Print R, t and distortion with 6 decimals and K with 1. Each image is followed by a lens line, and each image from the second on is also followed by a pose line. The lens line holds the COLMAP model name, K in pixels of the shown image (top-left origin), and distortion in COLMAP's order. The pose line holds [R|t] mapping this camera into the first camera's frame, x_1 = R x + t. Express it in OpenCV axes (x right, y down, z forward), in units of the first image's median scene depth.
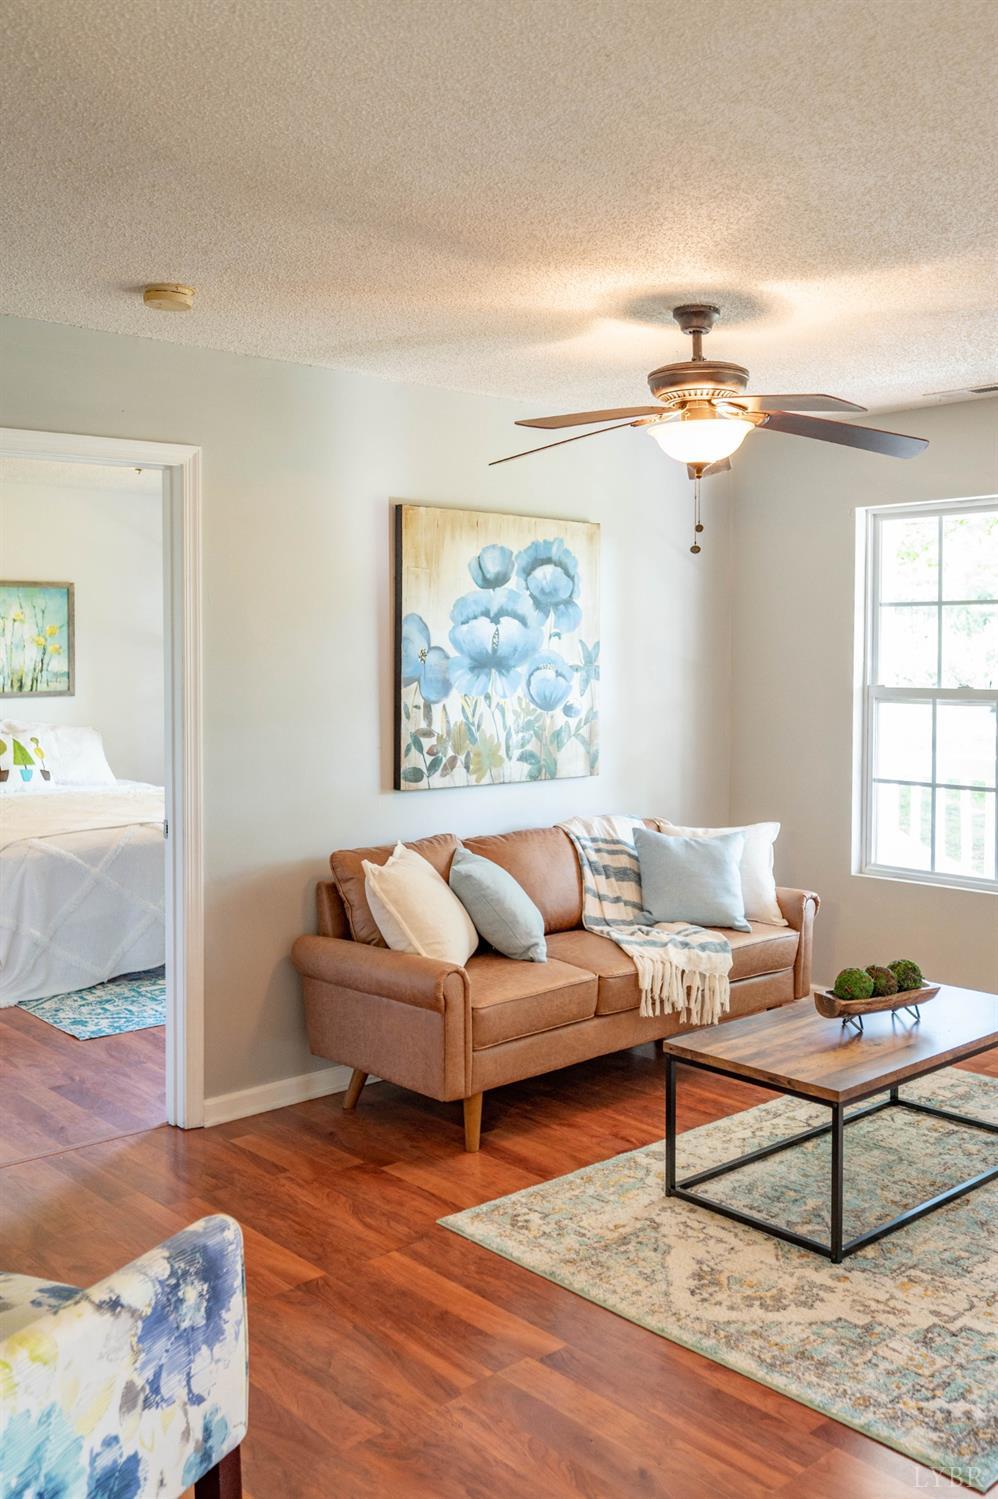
lens RADIAL K [[1357.9, 0, 519.0], [0, 1357.9, 691.5], [0, 0, 1]] dist [-0.021436, 0.015097]
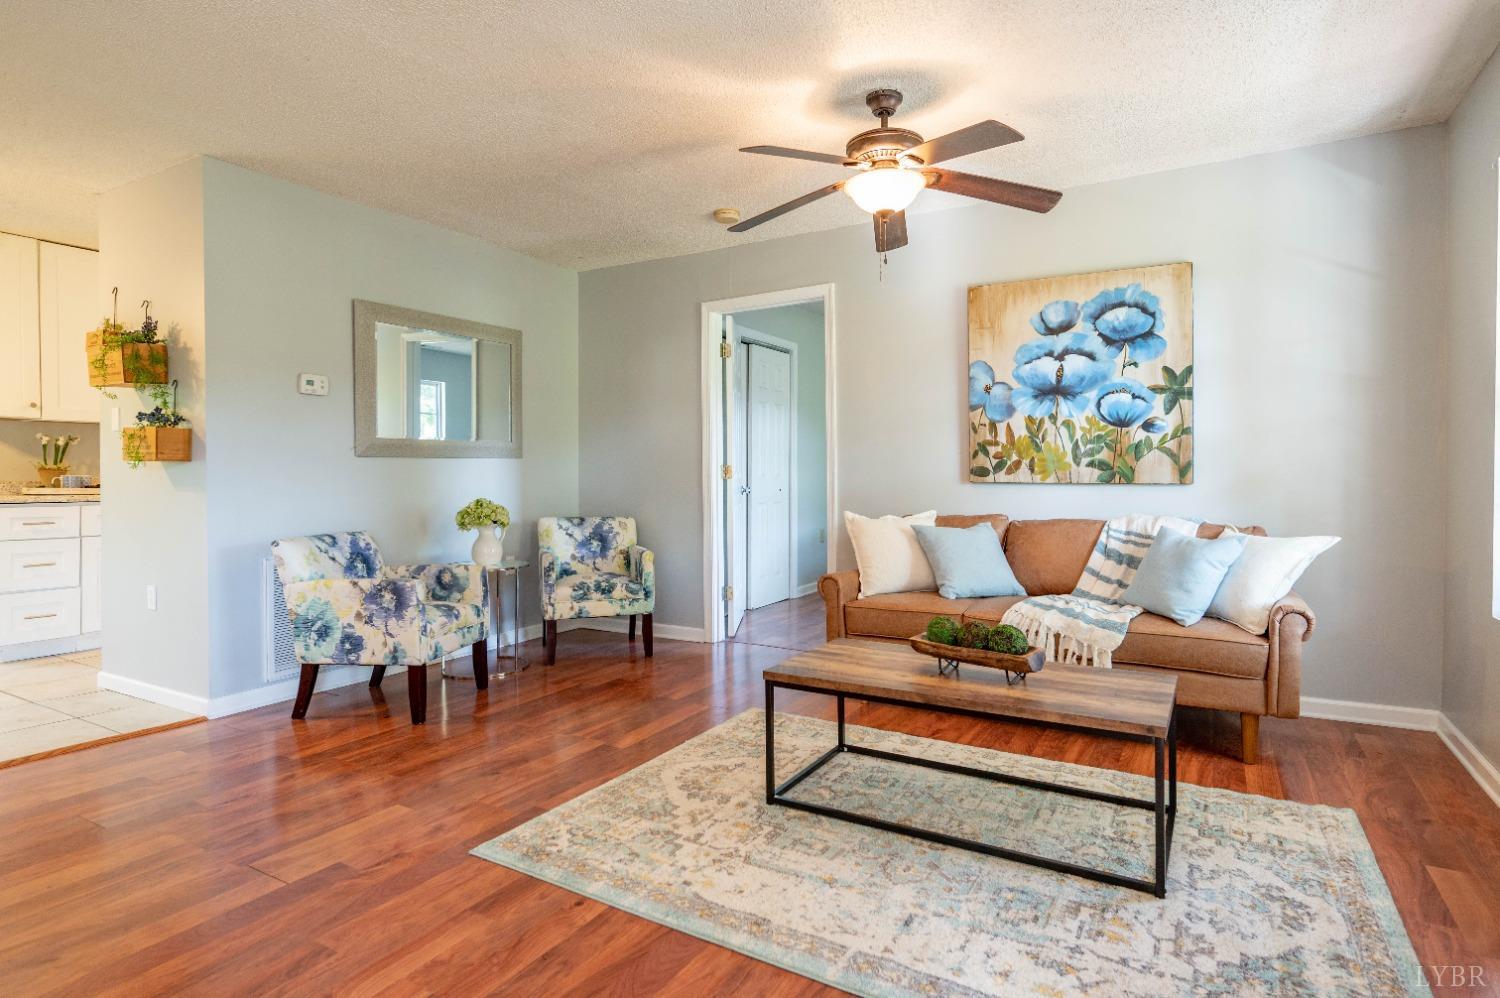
lens RADIAL K [[784.6, 0, 752.7], [0, 784.6, 482.7], [0, 0, 1]] dist [0.003340, 0.000392]
pose [[0.293358, 0.009806, -0.955952, 0.629097], [-0.024503, 0.999696, 0.002736, 0.073879], [0.955689, 0.022622, 0.293509, 0.500030]]
